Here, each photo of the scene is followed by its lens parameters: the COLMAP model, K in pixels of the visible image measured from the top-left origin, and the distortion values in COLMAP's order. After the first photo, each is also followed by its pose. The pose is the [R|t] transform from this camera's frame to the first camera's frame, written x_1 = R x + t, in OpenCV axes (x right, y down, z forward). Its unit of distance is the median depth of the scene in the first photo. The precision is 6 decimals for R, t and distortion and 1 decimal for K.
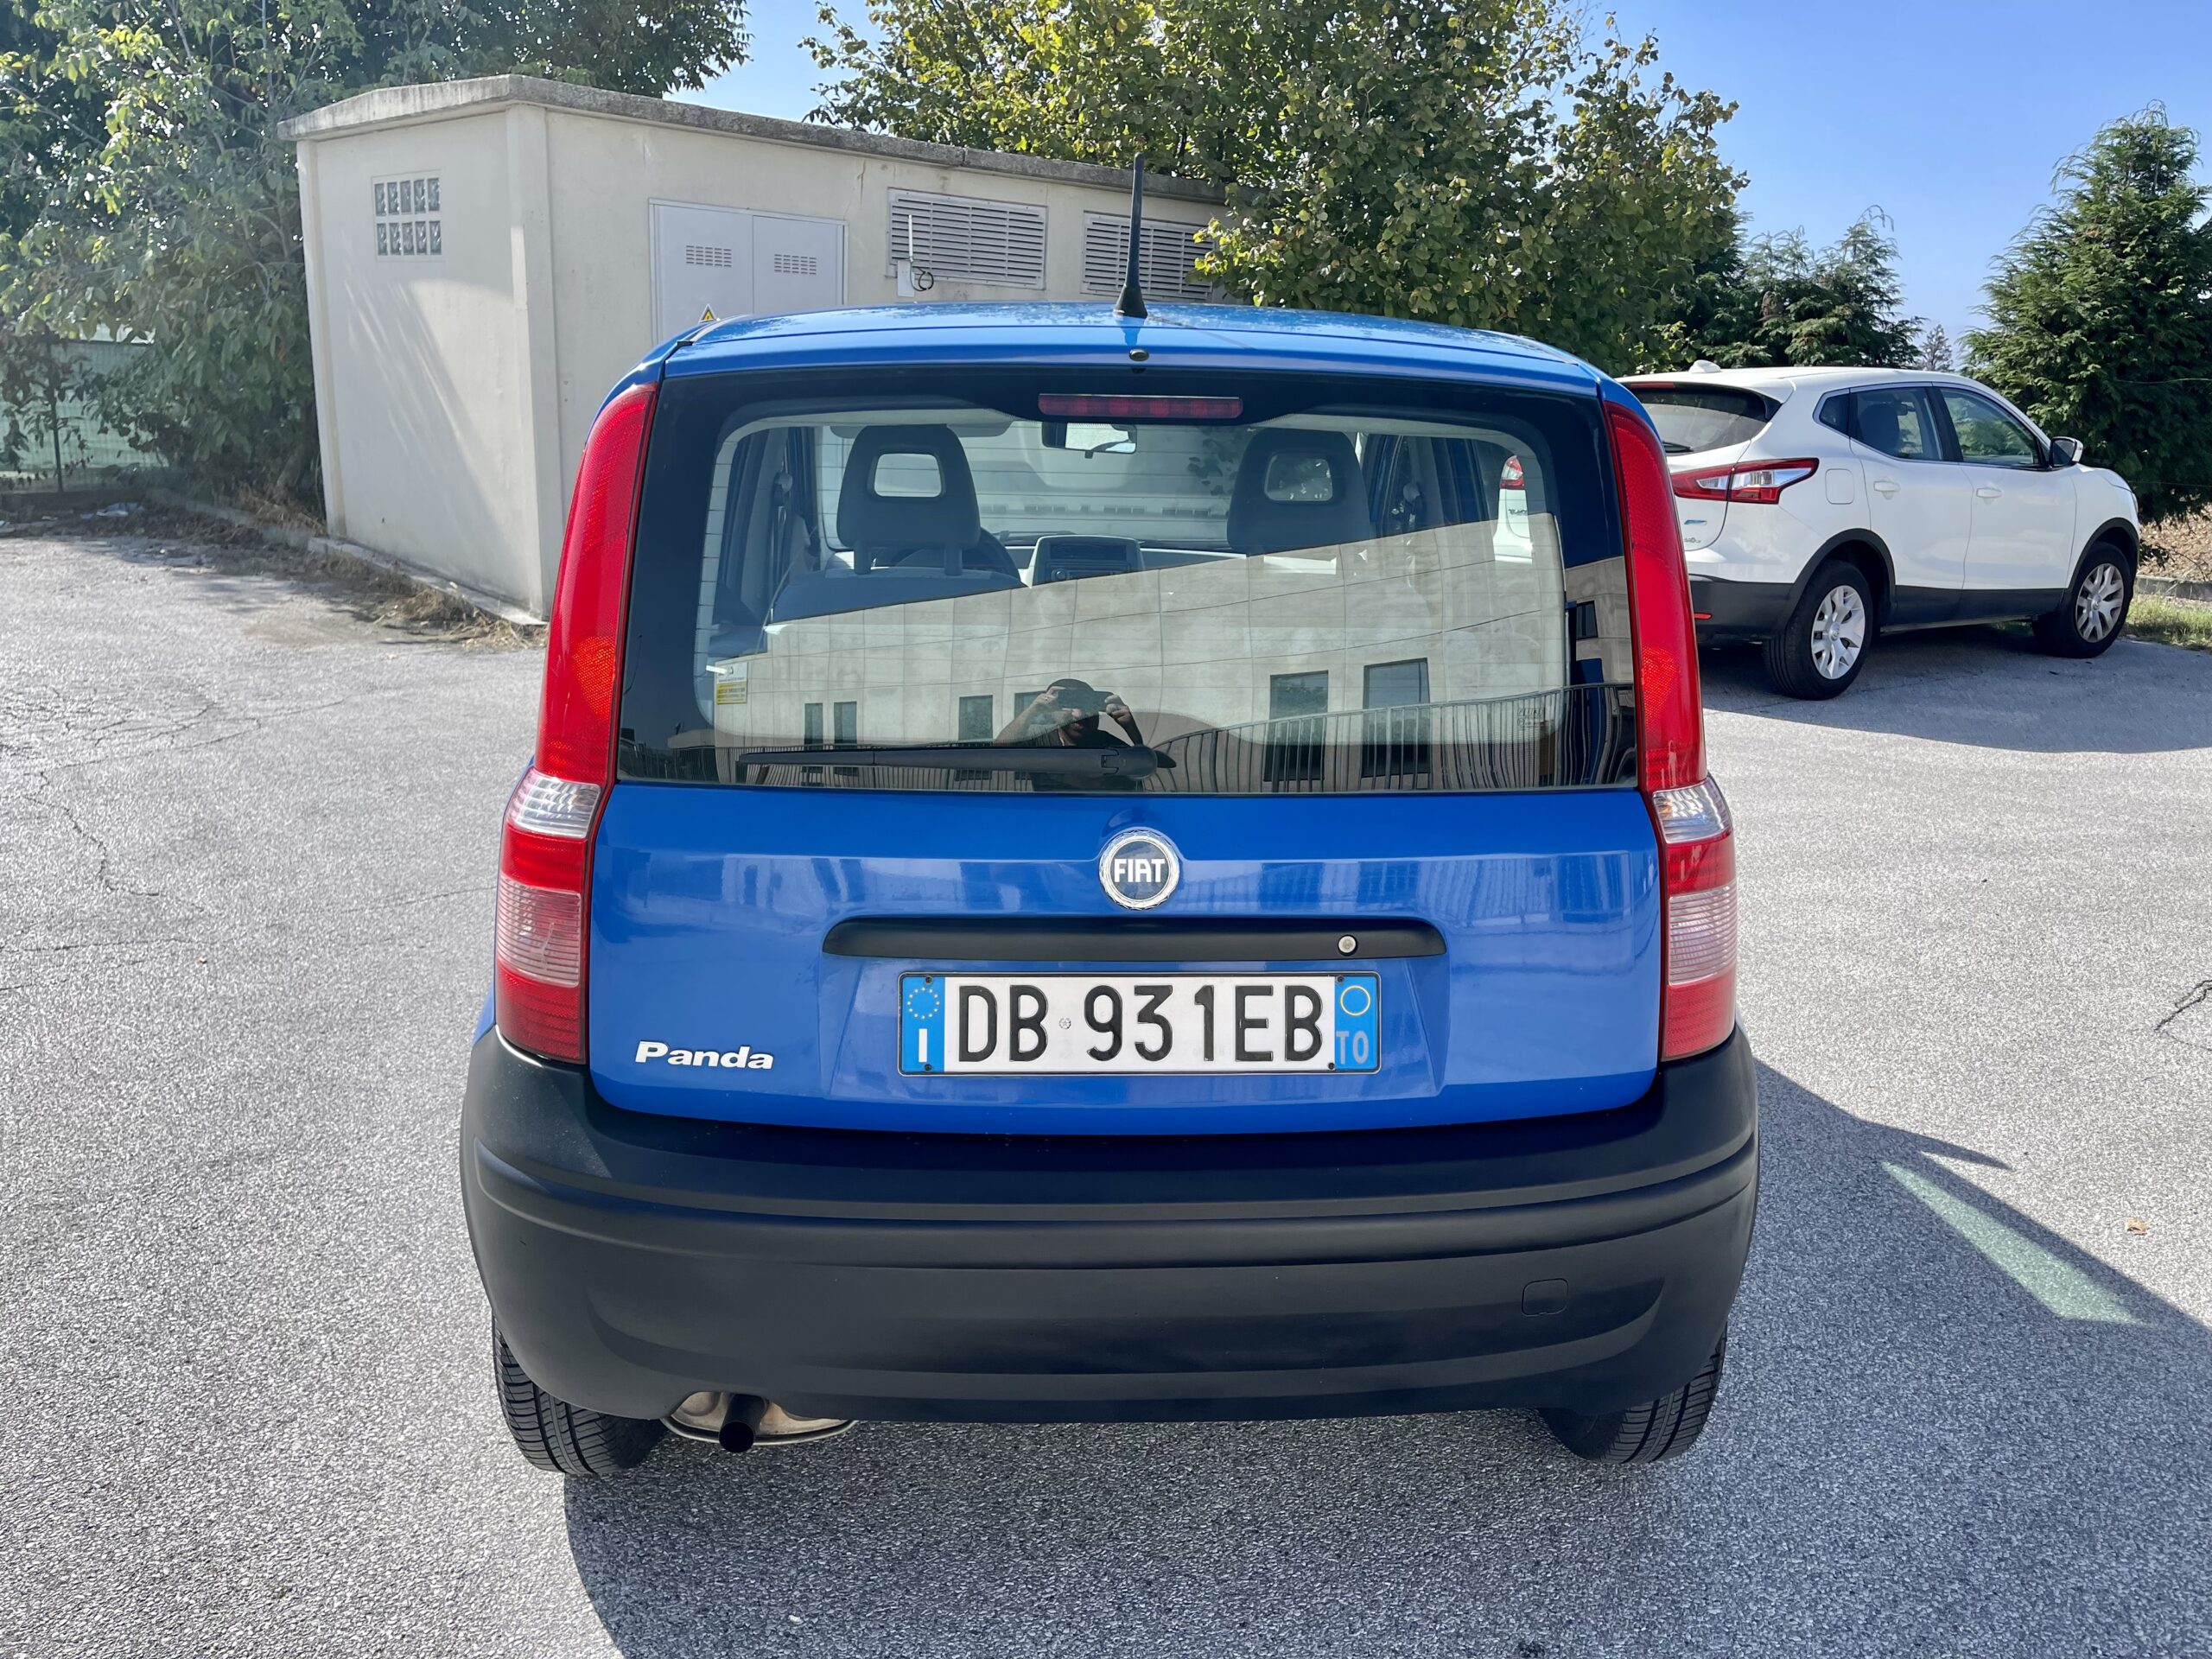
lens RADIAL K [[1672.6, 0, 1105.8], [0, 1672.6, 829.7], [0, 0, 1]] dist [0.034797, -0.054472]
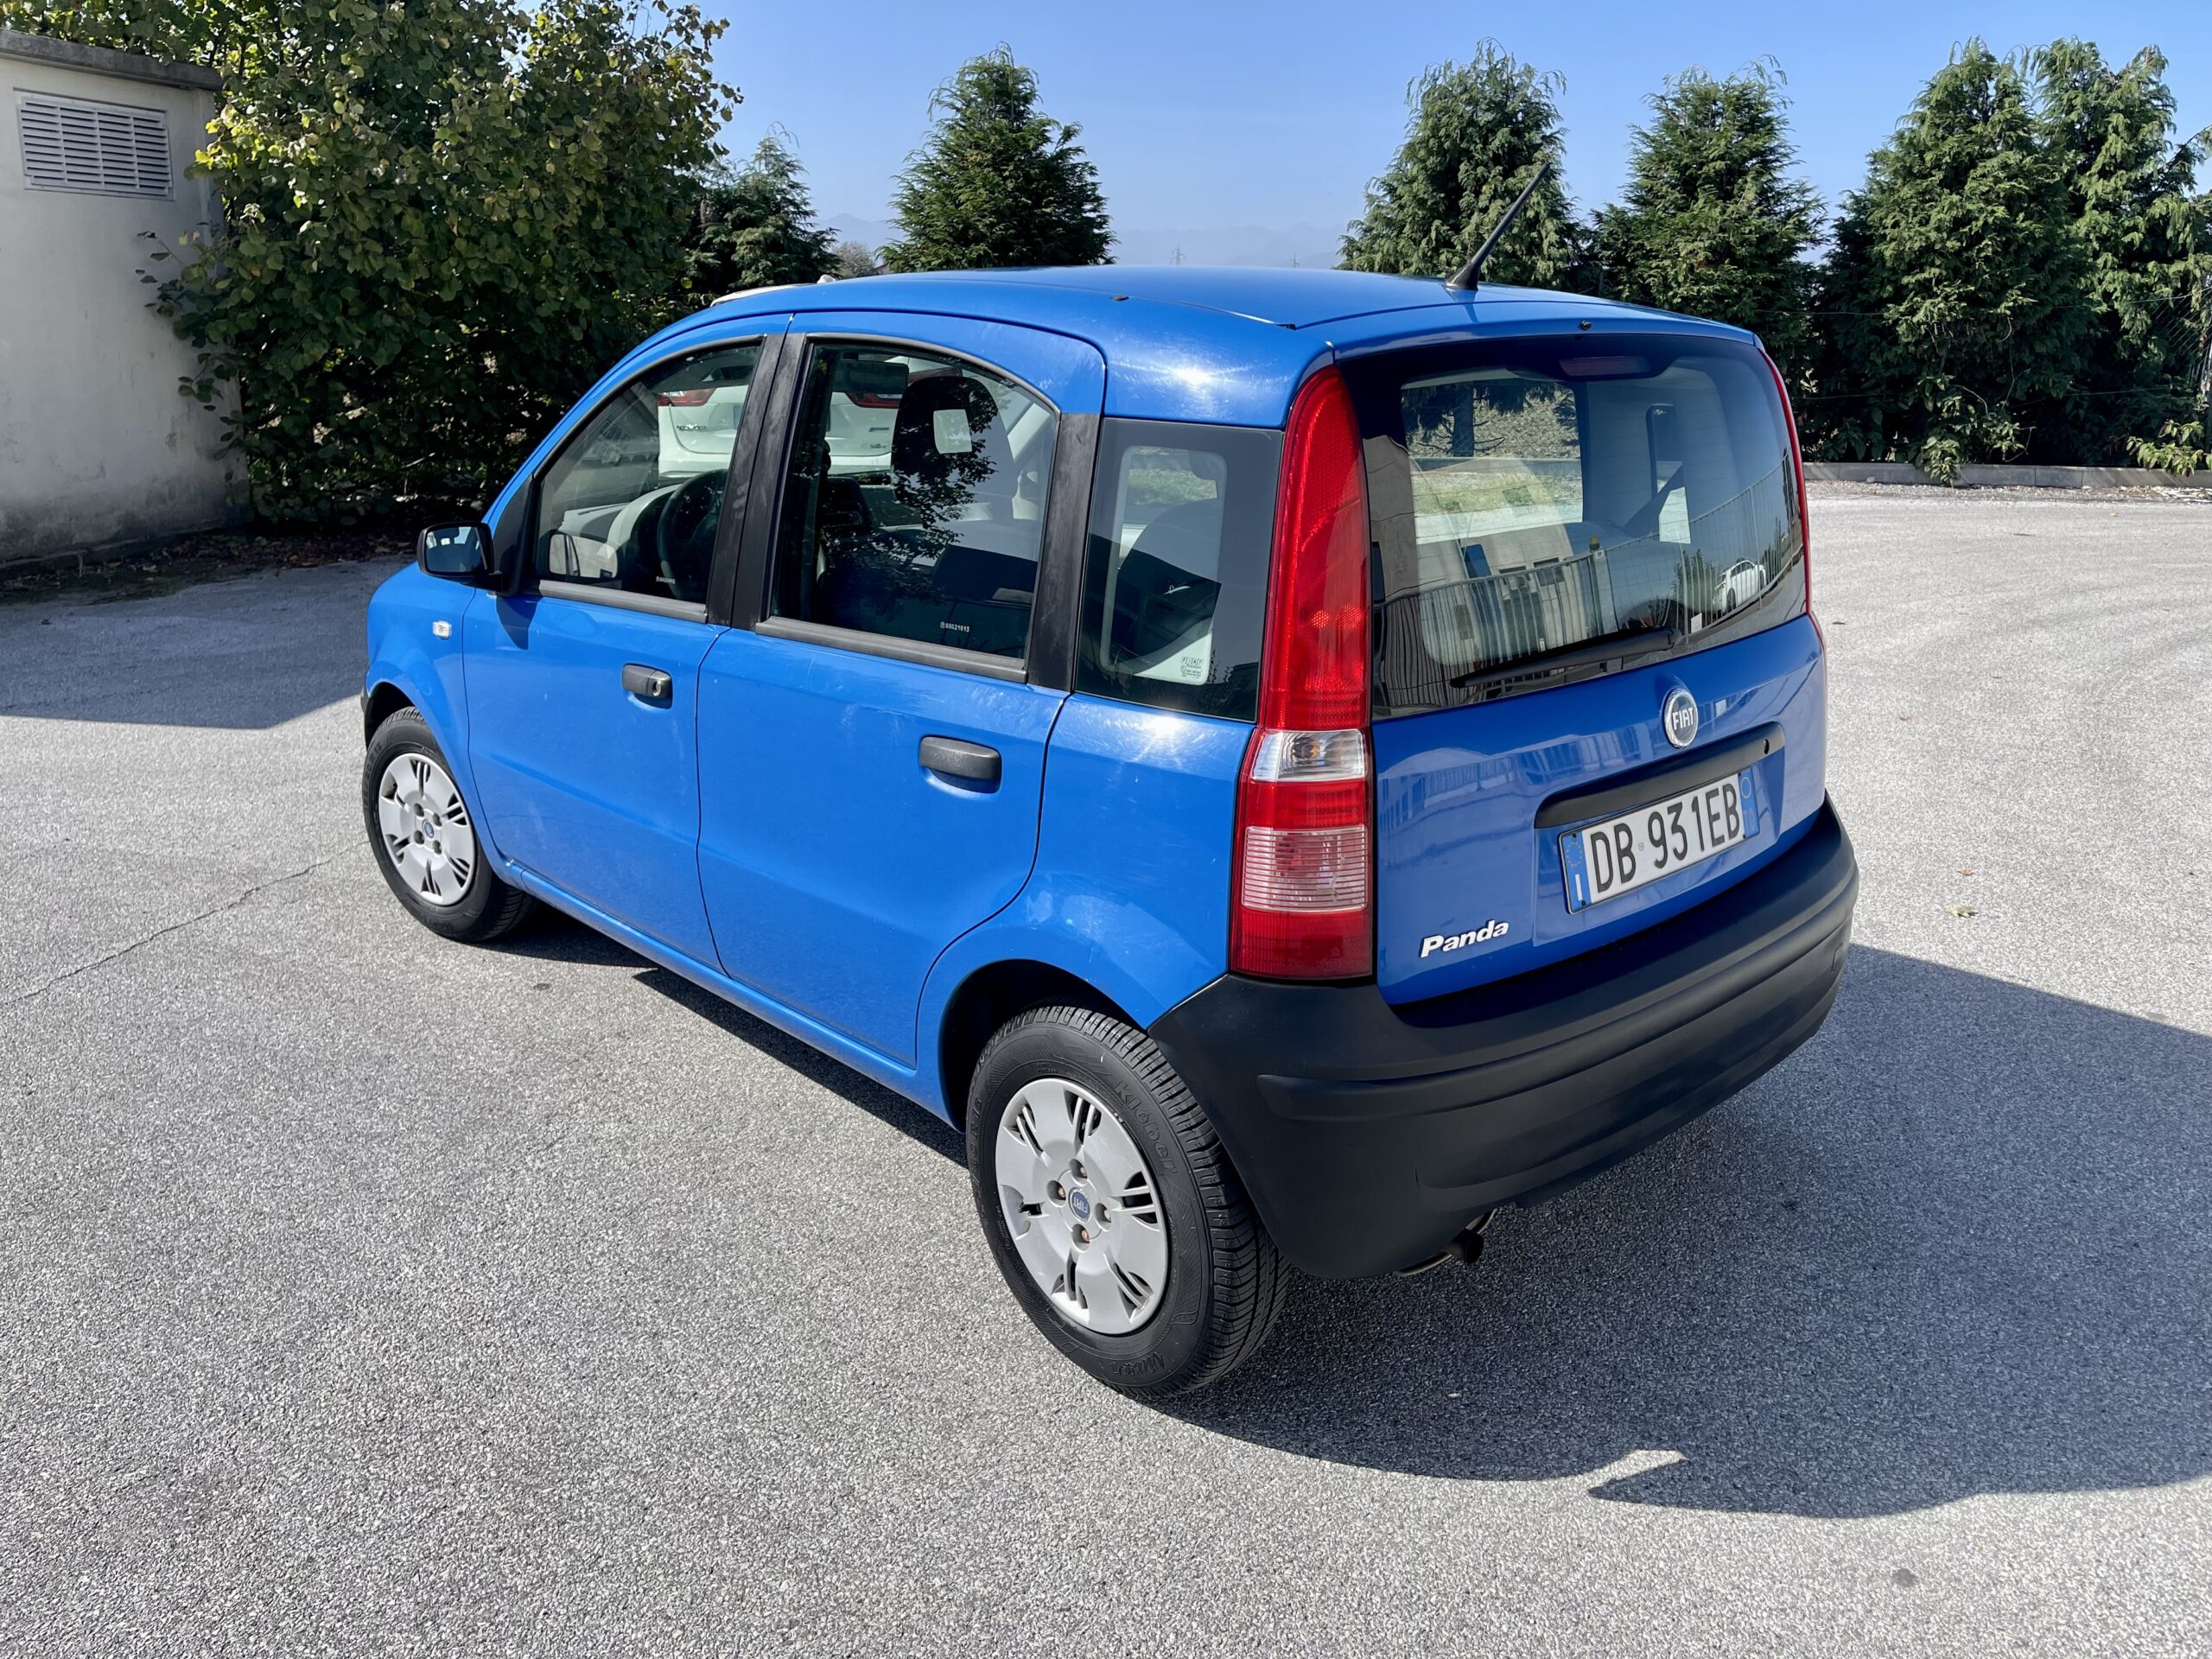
lens RADIAL K [[1672.6, 0, 1103.7], [0, 1672.6, 837.6], [0, 0, 1]] dist [0.034797, -0.054472]
pose [[0.766976, -0.206617, 0.607500, -0.164439], [0.169430, 0.978351, 0.118839, -0.016875], [-0.618903, 0.011783, 0.785379, 0.033723]]
